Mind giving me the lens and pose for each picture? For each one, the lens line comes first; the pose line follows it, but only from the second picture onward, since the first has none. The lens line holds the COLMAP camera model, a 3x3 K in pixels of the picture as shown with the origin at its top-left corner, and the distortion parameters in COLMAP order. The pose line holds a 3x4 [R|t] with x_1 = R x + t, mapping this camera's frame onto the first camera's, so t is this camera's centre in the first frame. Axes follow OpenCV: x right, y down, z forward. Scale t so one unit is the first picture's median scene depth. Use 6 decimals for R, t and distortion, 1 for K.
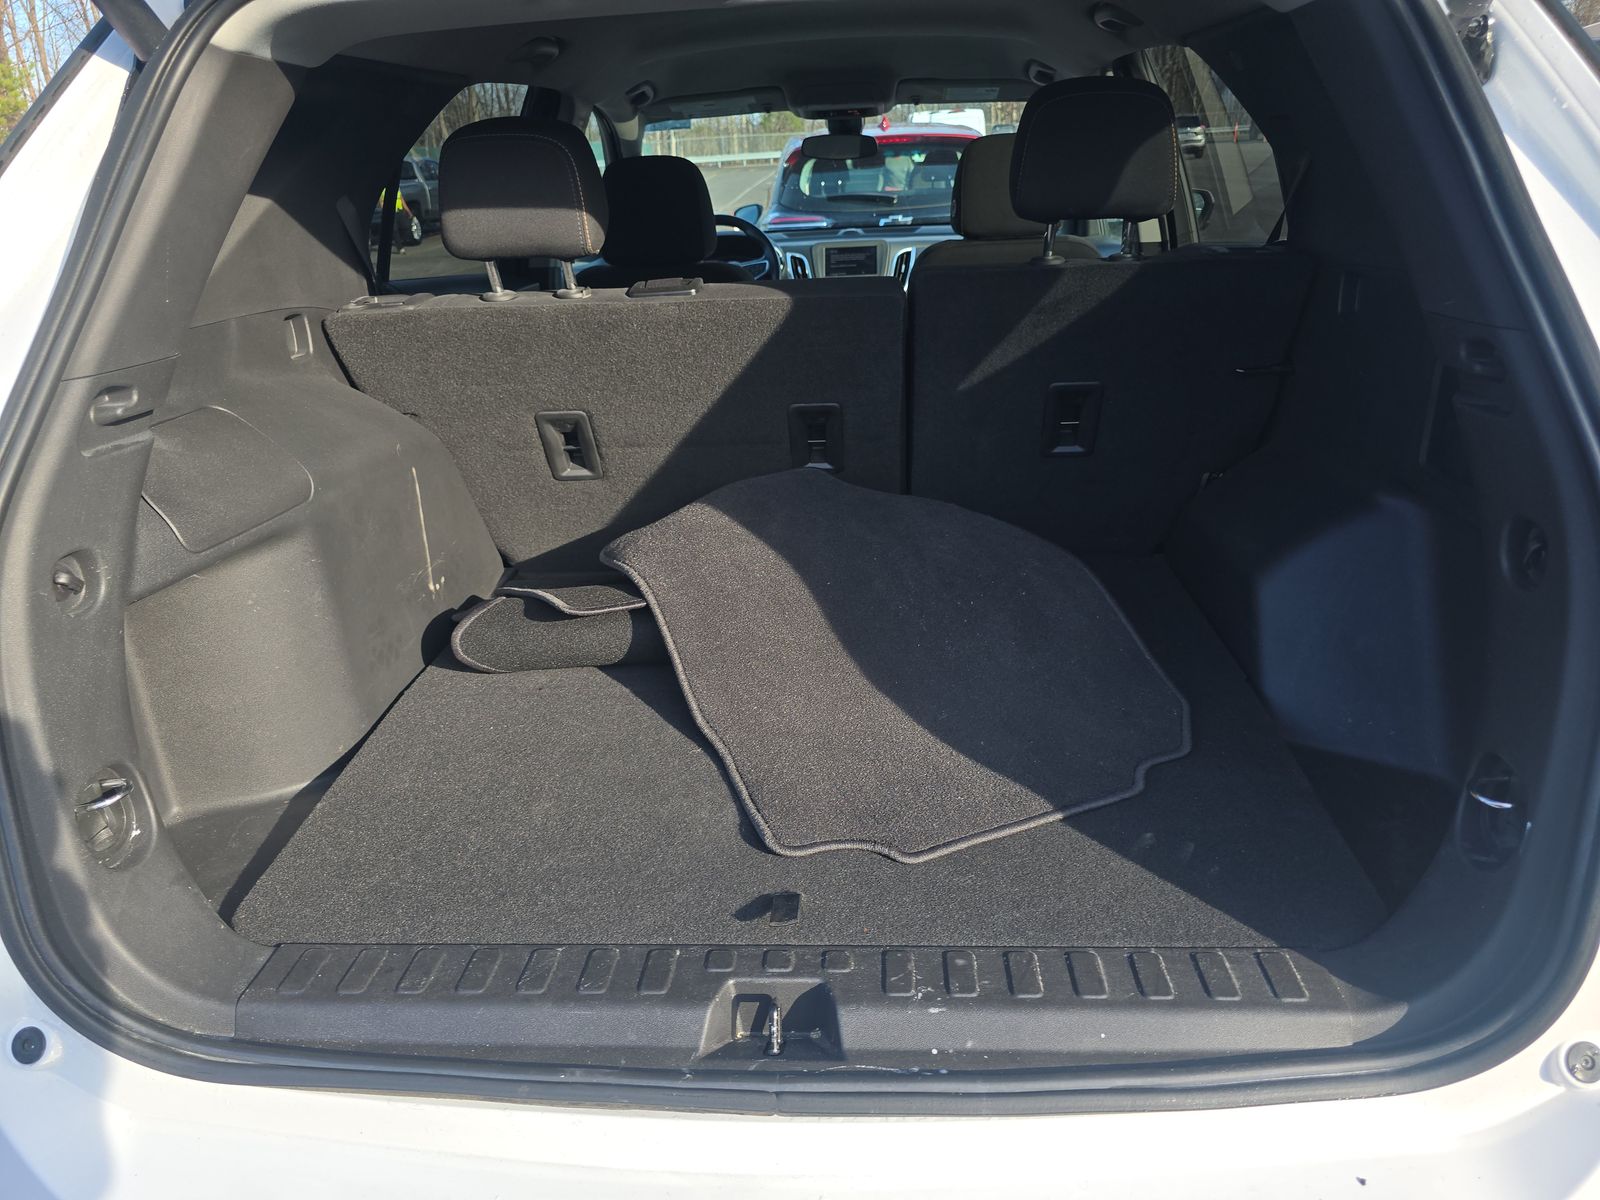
lens RADIAL K [[1062.5, 0, 800.0], [0, 1062.5, 600.0], [0, 0, 1]] dist [0.055277, -0.054711]
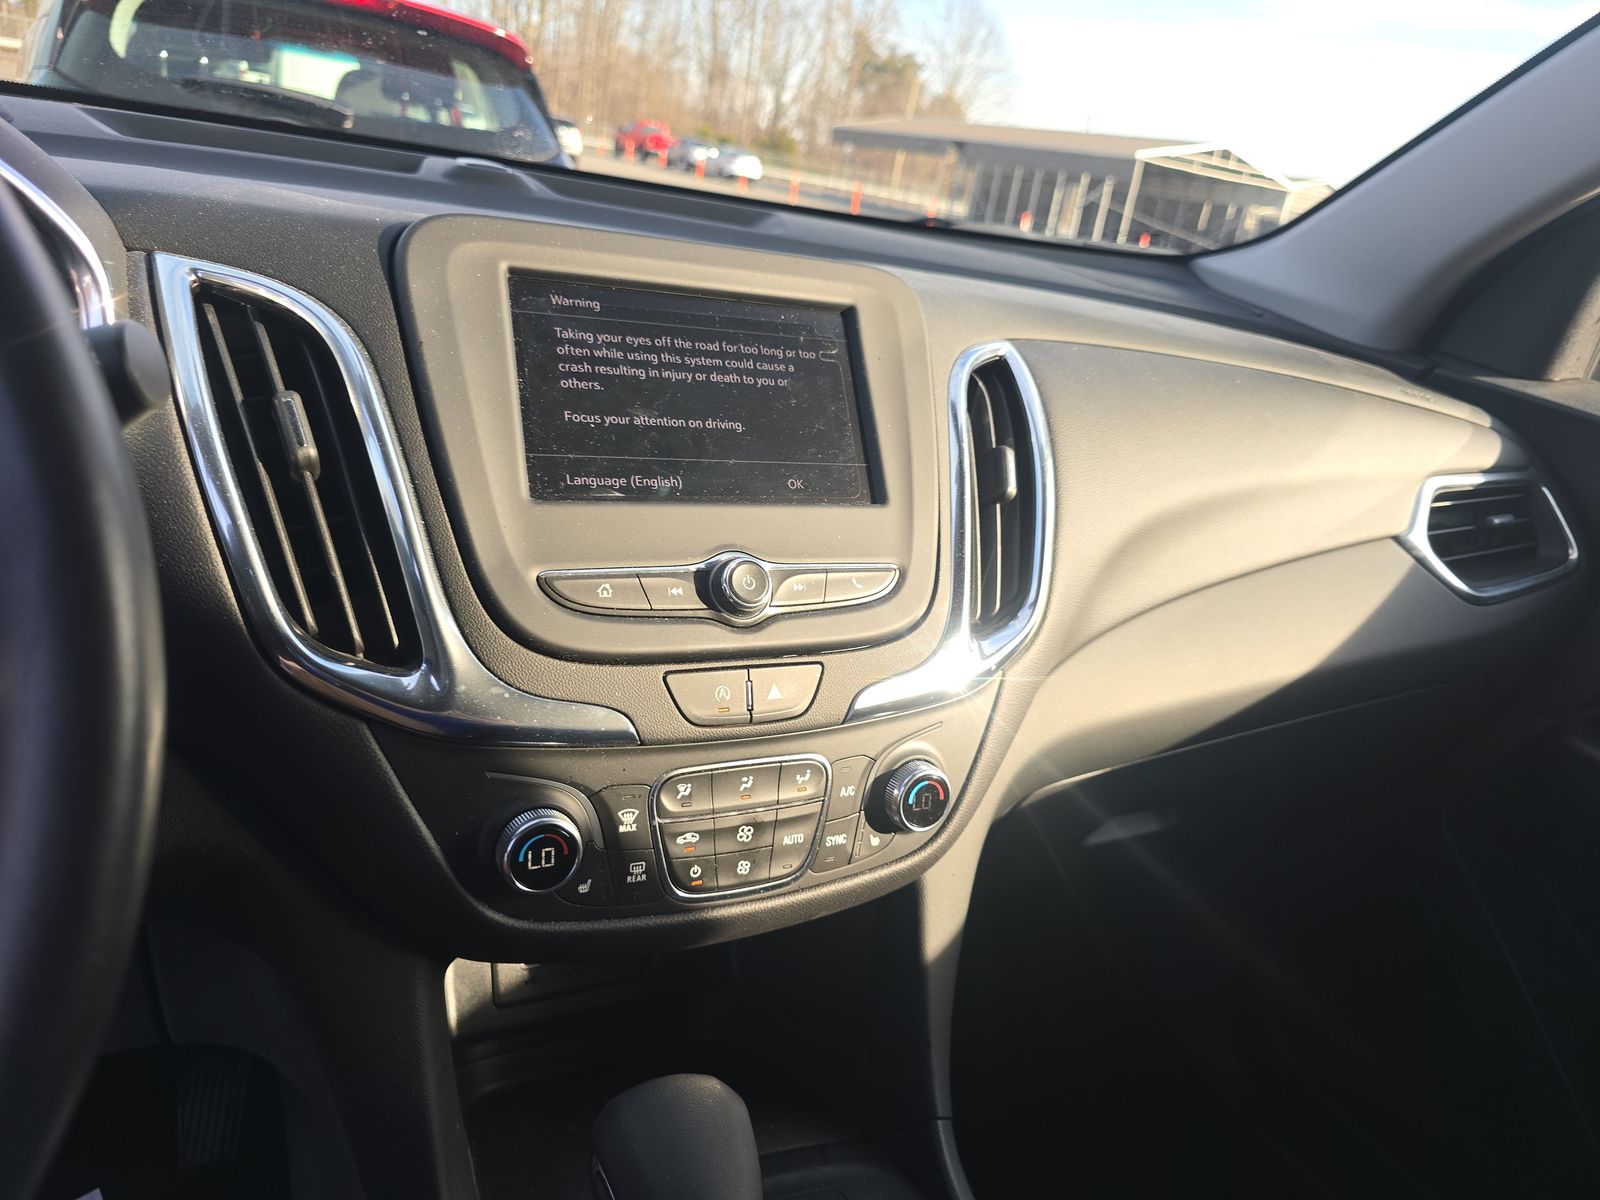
lens RADIAL K [[1062.5, 0, 800.0], [0, 1062.5, 600.0], [0, 0, 1]] dist [0.055277, -0.054711]
pose [[0.834552, -0.008862, 0.550859, -0.017336], [0.004934, 0.999951, 0.008613, -0.291667], [-0.550908, -0.004470, 0.834554, 0.878379]]
